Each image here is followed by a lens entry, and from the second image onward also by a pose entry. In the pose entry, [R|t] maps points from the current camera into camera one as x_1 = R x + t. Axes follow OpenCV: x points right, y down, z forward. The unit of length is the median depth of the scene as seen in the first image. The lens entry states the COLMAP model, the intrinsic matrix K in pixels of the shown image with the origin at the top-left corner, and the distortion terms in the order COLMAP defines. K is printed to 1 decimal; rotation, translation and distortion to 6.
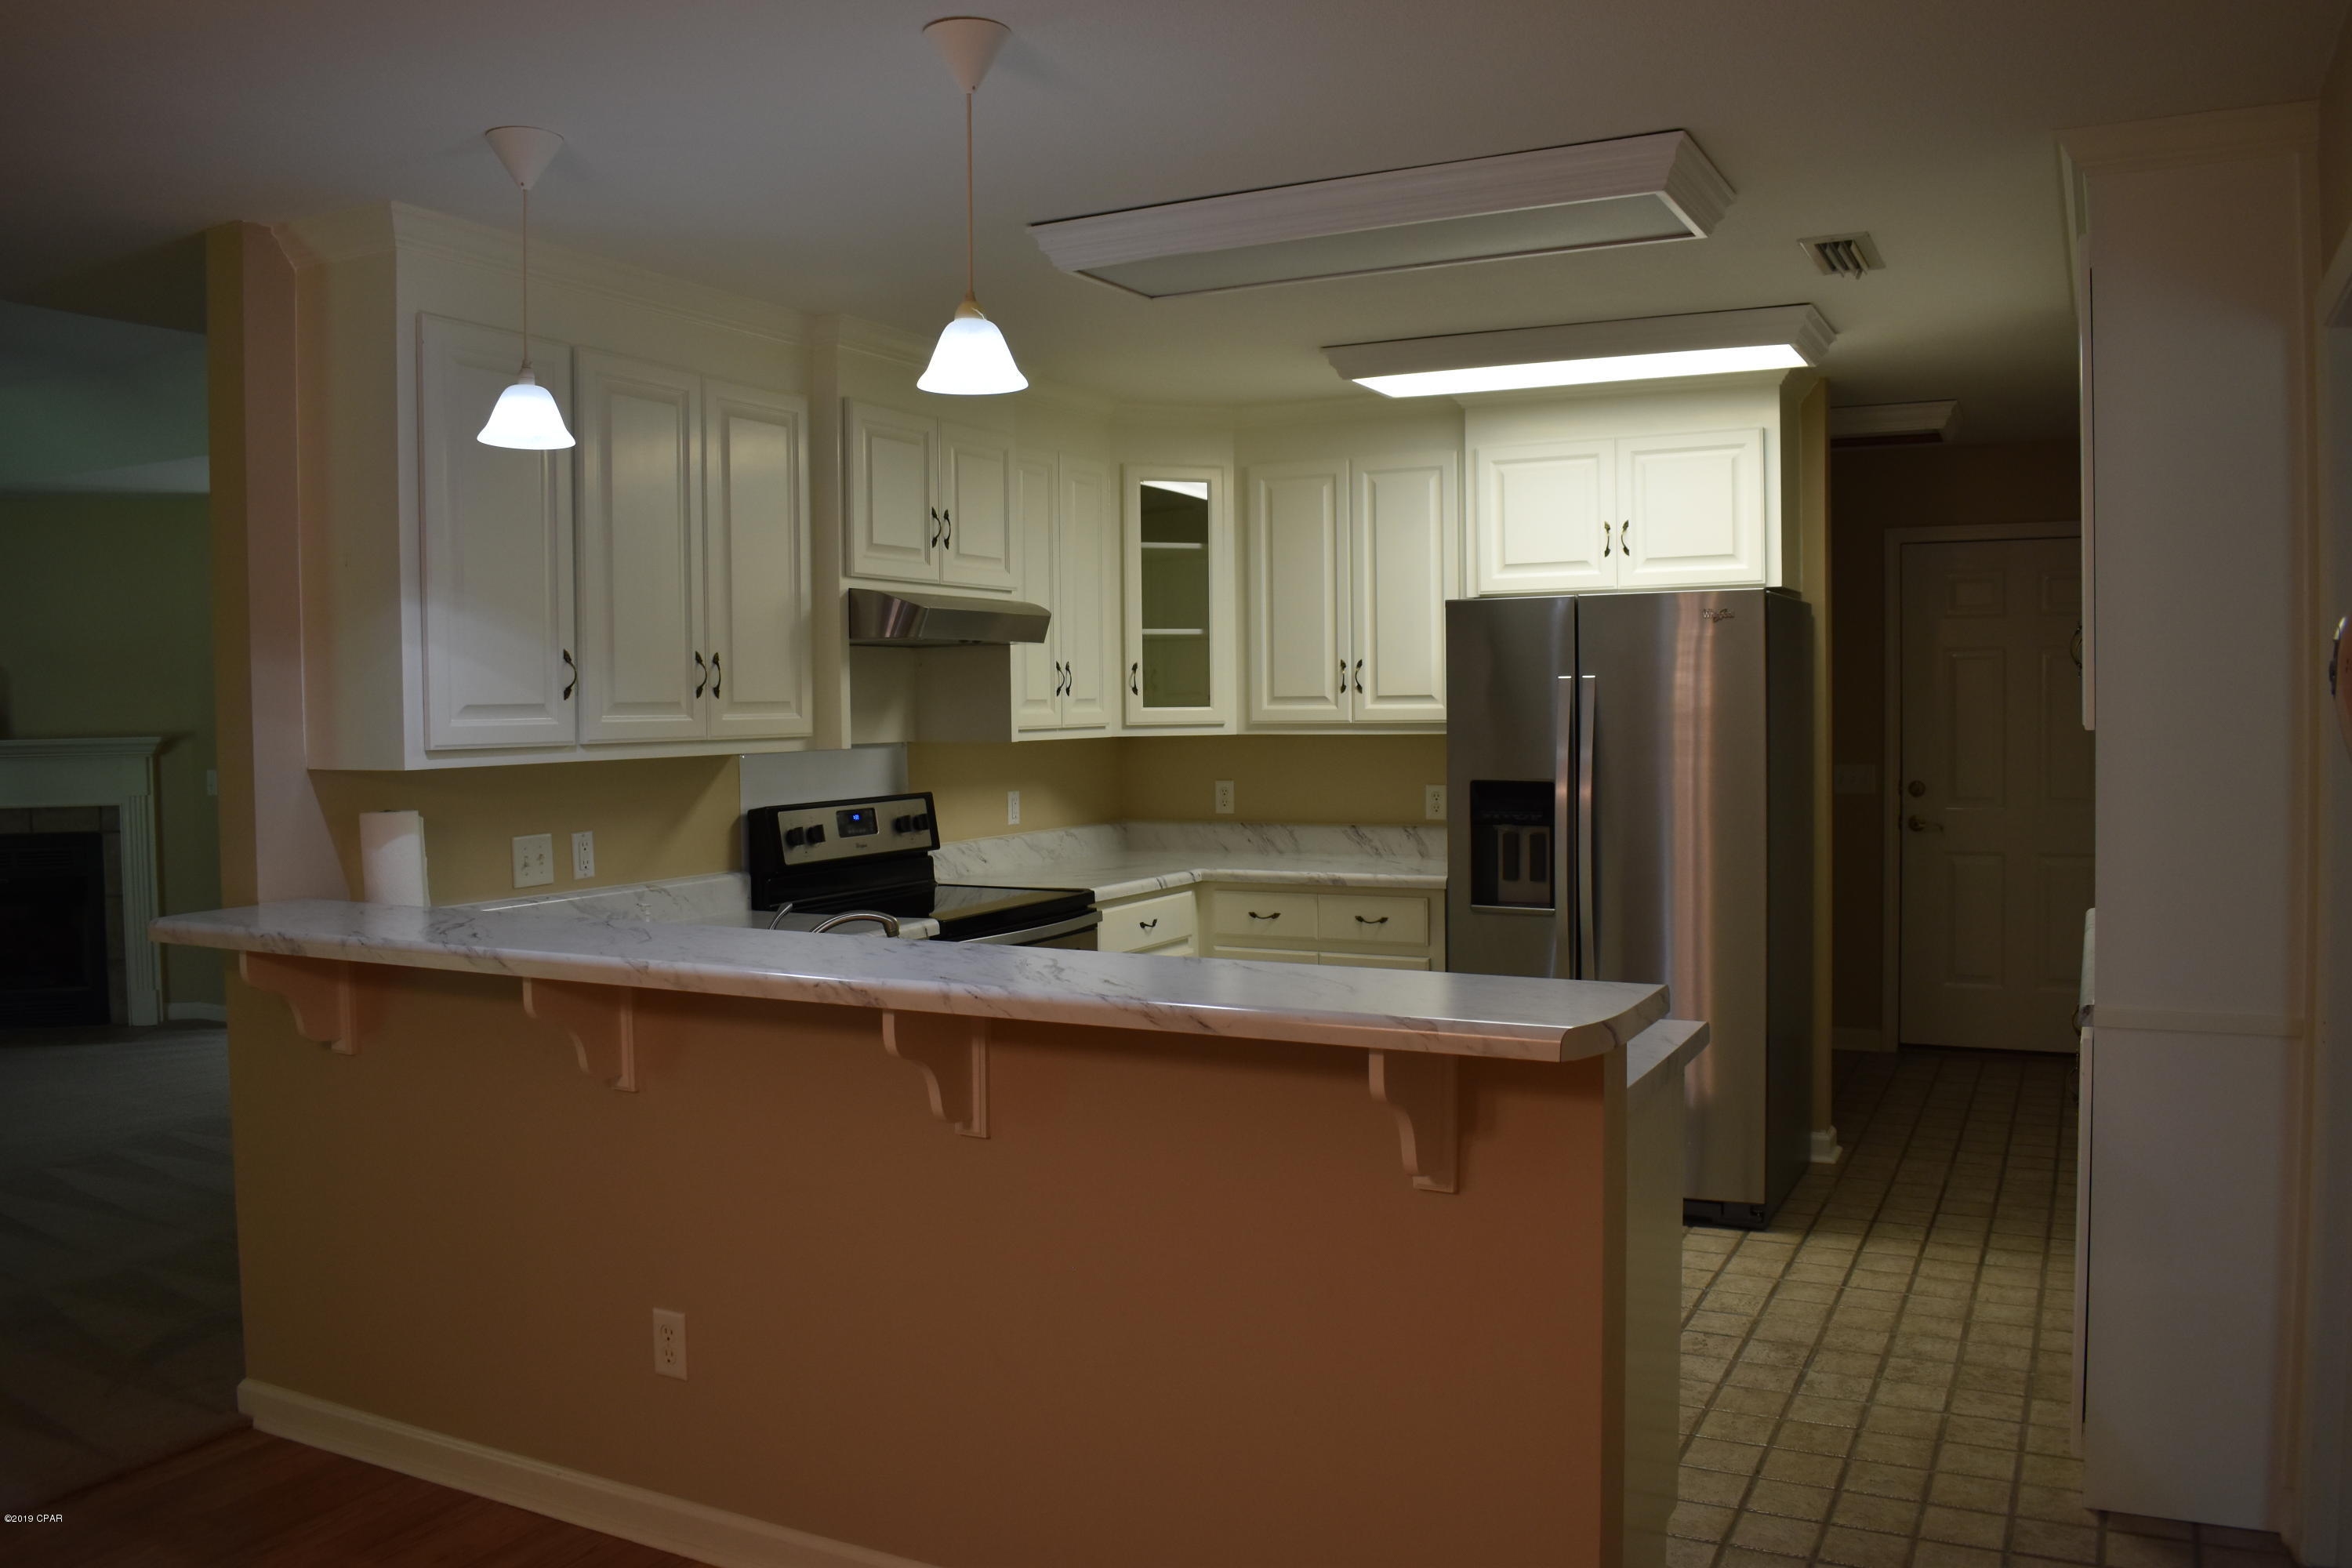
lens RADIAL K [[1843.0, 0, 1168.9], [0, 1843.0, 792.9], [0, 0, 1]] dist [-0.033197, -0.006925]
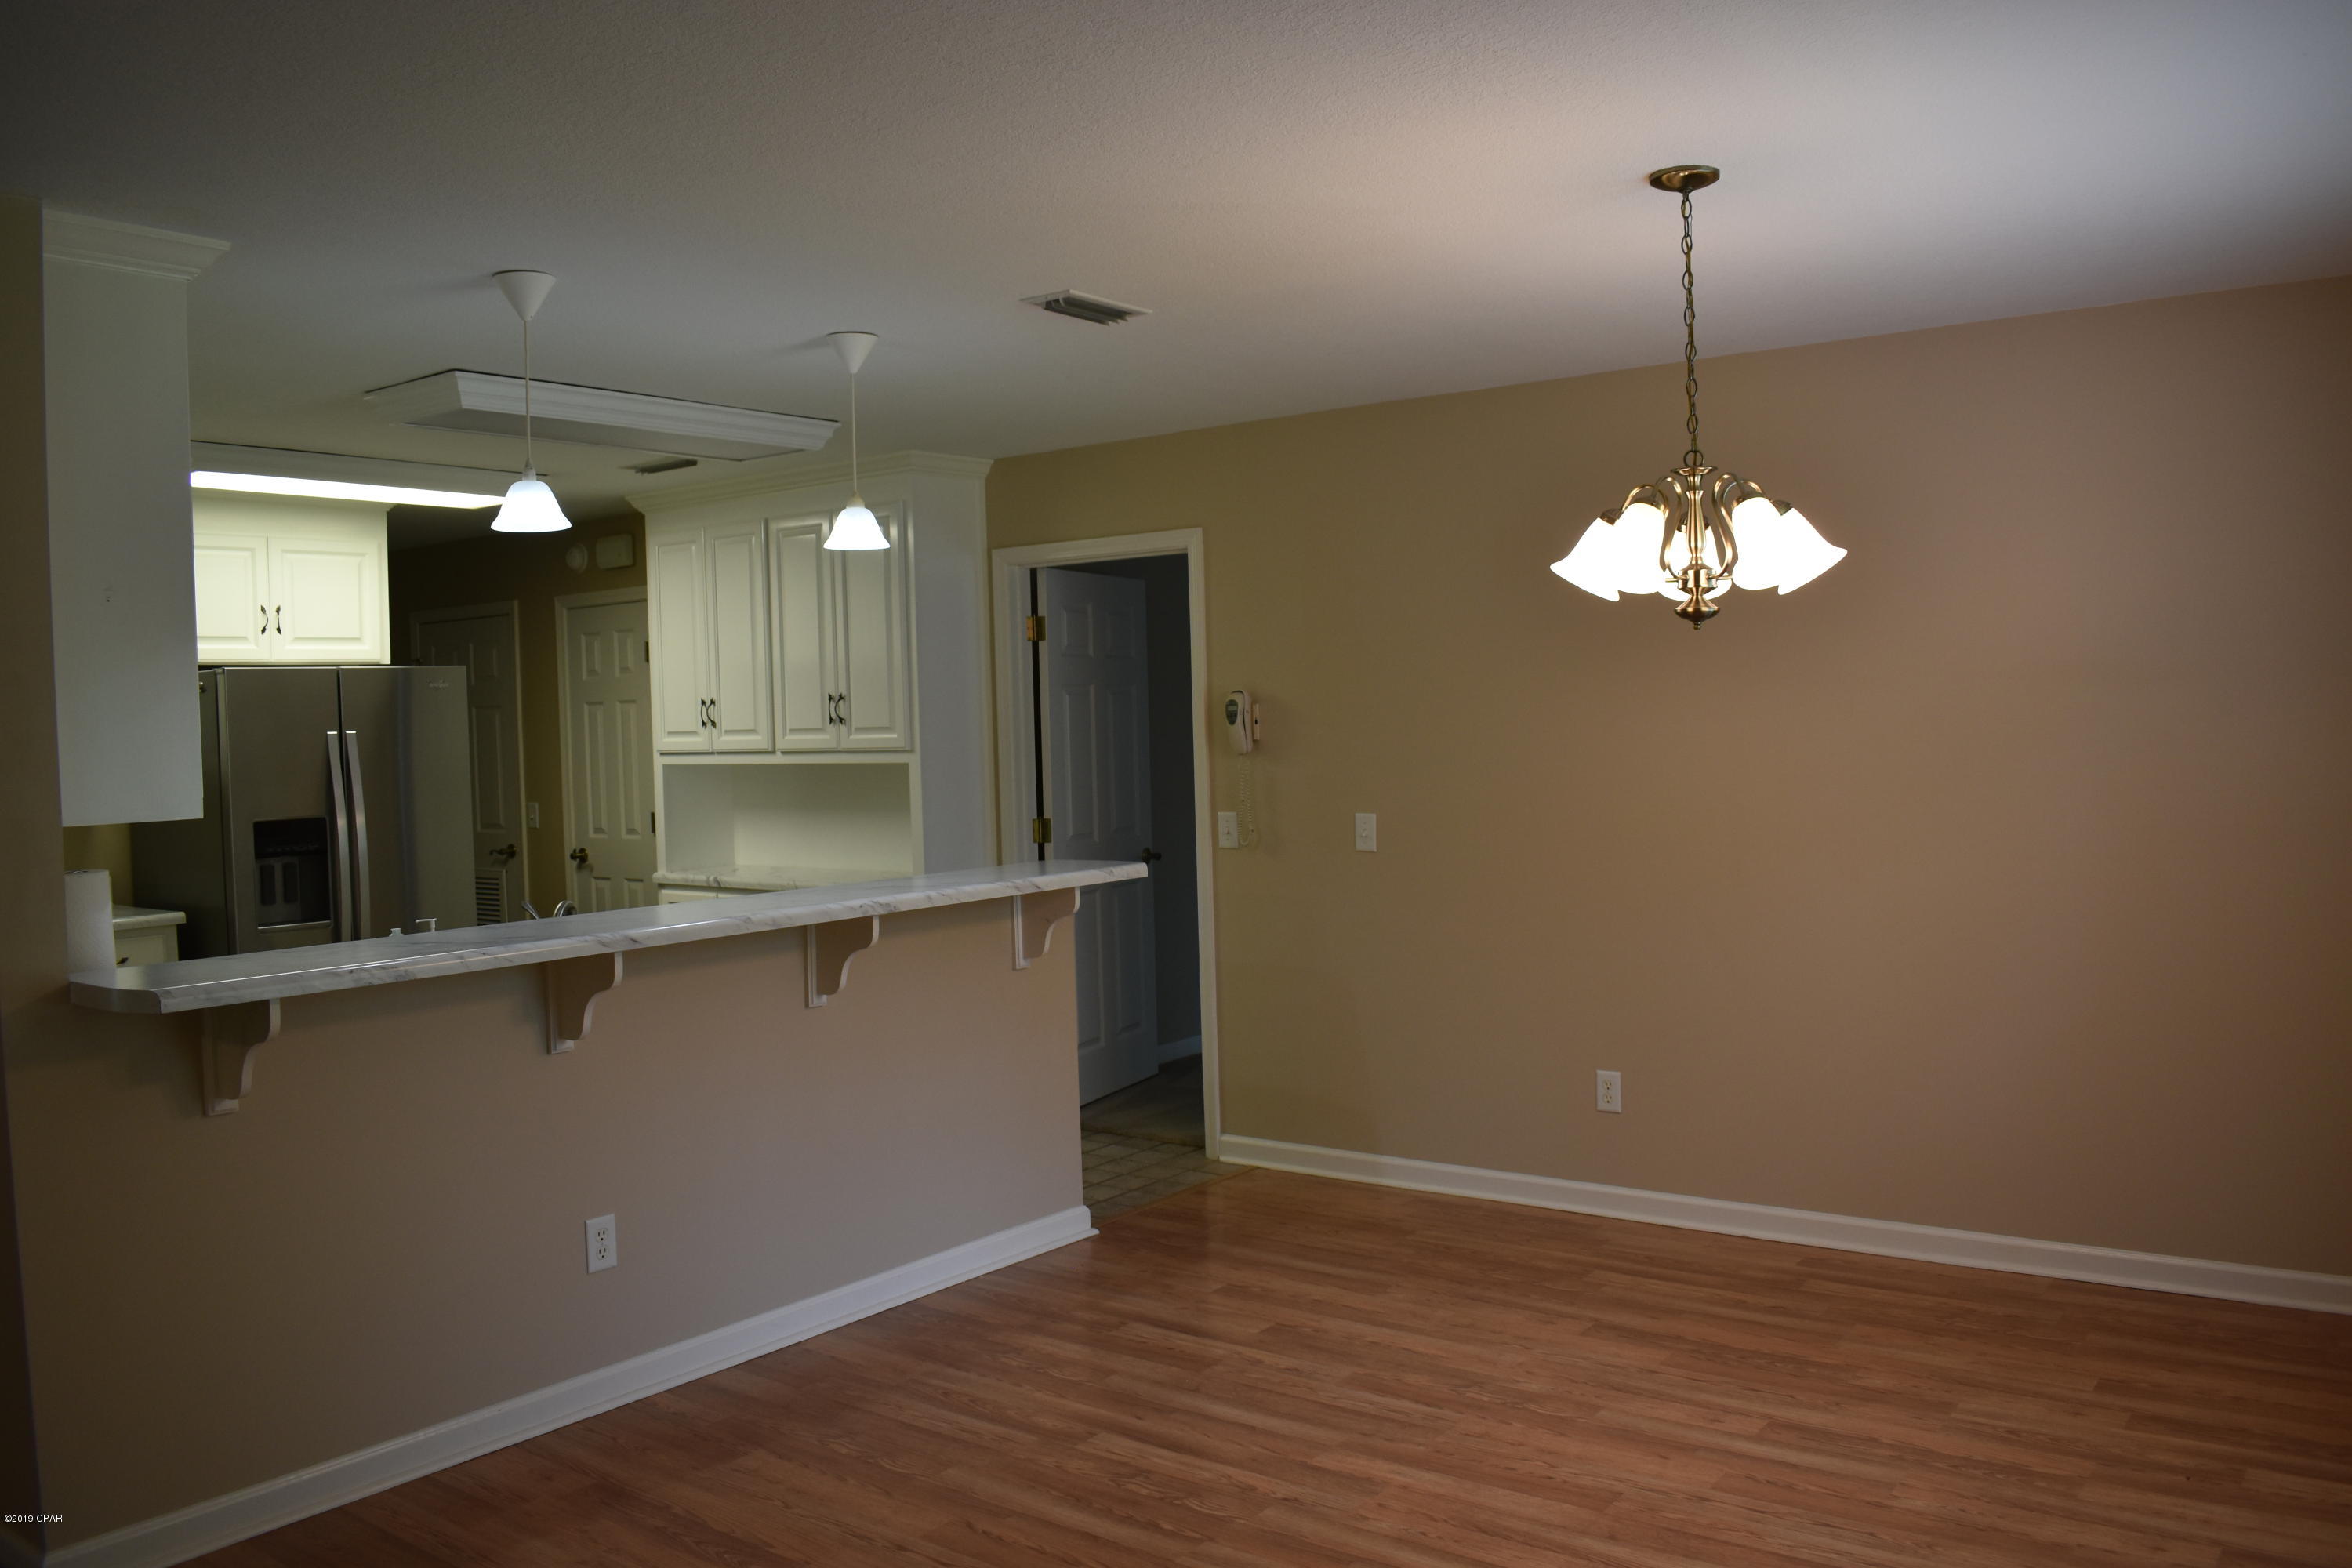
lens RADIAL K [[1843.0, 0, 1180.1], [0, 1843.0, 785.8], [0, 0, 1]] dist [-0.033197, -0.006925]
pose [[0.160378, -0.033399, 0.986490, -1.220392], [0.084214, 0.996246, 0.020039, -0.004344], [-0.983457, 0.079863, 0.162588, 0.319659]]
